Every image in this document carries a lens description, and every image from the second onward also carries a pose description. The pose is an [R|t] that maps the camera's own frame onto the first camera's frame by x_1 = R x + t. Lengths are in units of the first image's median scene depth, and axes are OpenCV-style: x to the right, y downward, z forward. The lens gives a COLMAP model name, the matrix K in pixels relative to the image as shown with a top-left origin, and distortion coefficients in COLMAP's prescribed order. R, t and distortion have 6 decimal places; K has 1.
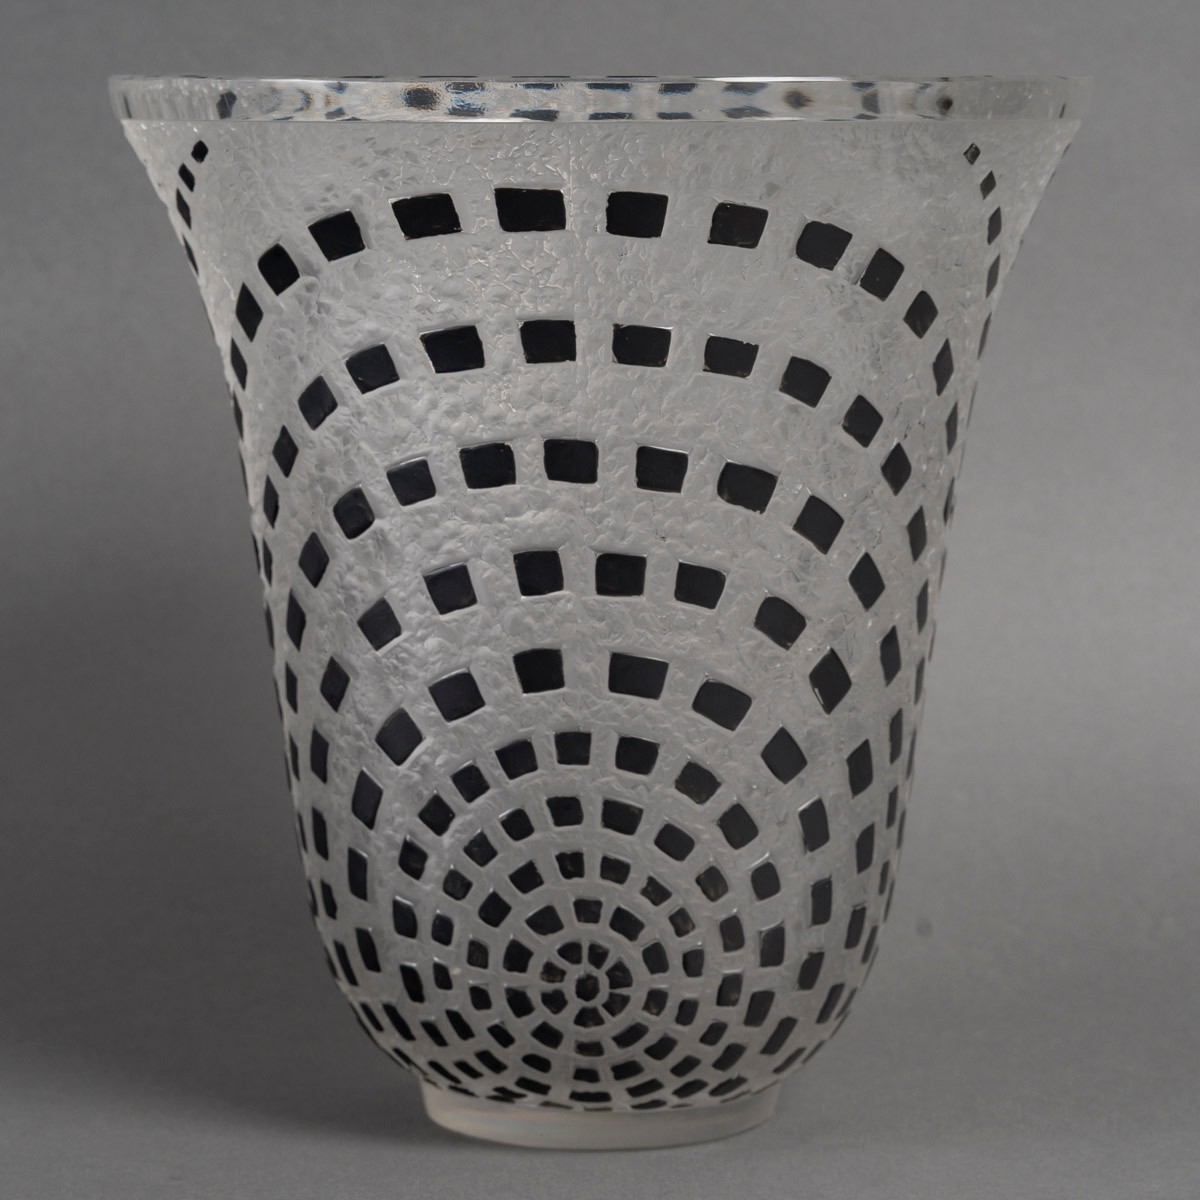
lens RADIAL K [[4100.7, 0, 600.7], [0, 4100.7, 600.8], [0, 0, 1]] dist [0.209760, 0.000000]
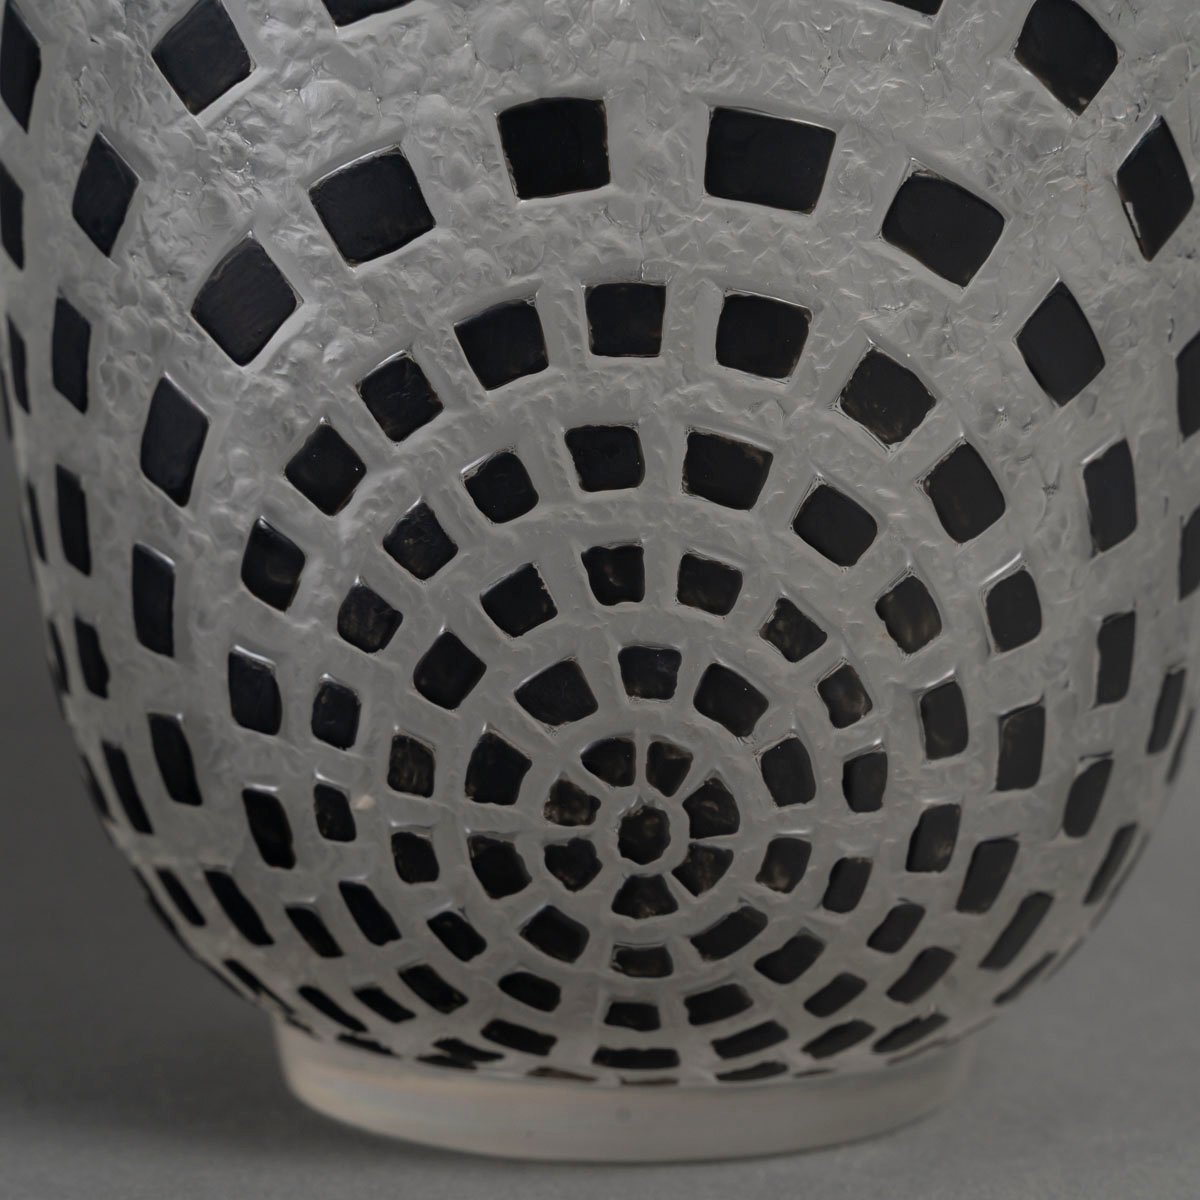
lens RADIAL K [[3716.0, 0, 599.2], [0, 3716.0, 599.6], [0, 0, 1]] dist [0.080384, 0.000000]
pose [[0.997034, -0.000831, 0.076952, -0.041272], [-0.001408, 0.999577, 0.029034, 0.054410], [-0.076943, -0.029056, 0.996612, 0.571663]]
